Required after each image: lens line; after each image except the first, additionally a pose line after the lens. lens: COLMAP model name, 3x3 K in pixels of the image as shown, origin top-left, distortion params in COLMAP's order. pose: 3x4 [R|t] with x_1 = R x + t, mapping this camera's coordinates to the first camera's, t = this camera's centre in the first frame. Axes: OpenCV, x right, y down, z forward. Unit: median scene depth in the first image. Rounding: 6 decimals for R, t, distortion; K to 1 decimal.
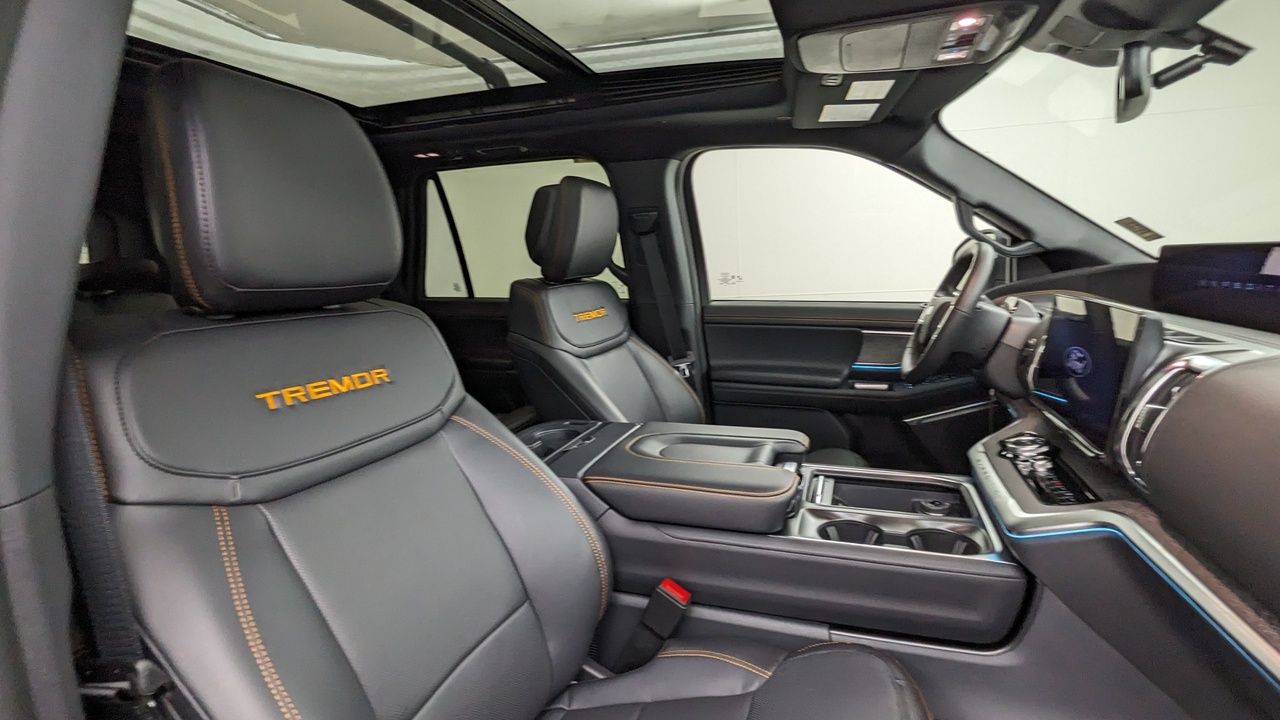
lens RADIAL K [[640.1, 0, 640.5], [0, 640.1, 341.3], [0, 0, 1]] dist [-0.002075, -0.000799]
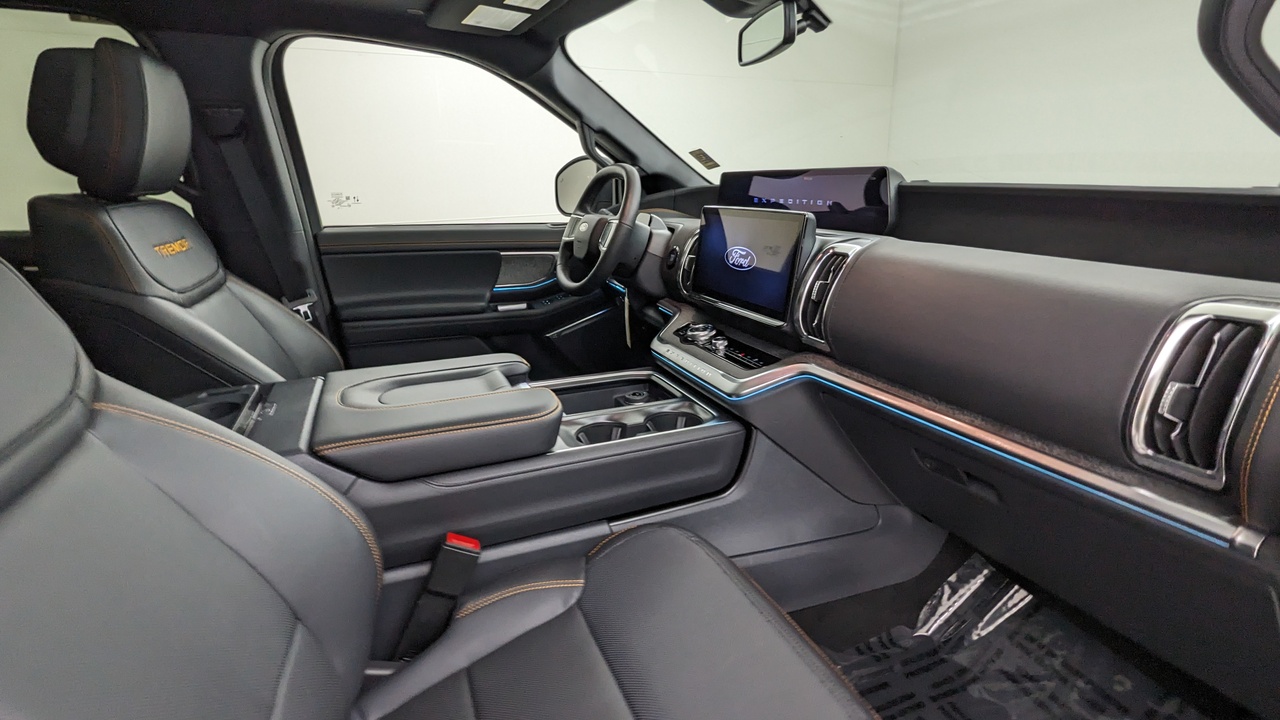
lens RADIAL K [[631.6, 0, 655.8], [0, 631.6, 345.8], [0, 0, 1]] dist [0.002809, -0.000421]
pose [[0.729455, -0.149527, 0.667486, -0.235206], [0.075178, 0.987429, 0.139041, 0.012559], [-0.679885, -0.051244, 0.731526, 0.144908]]
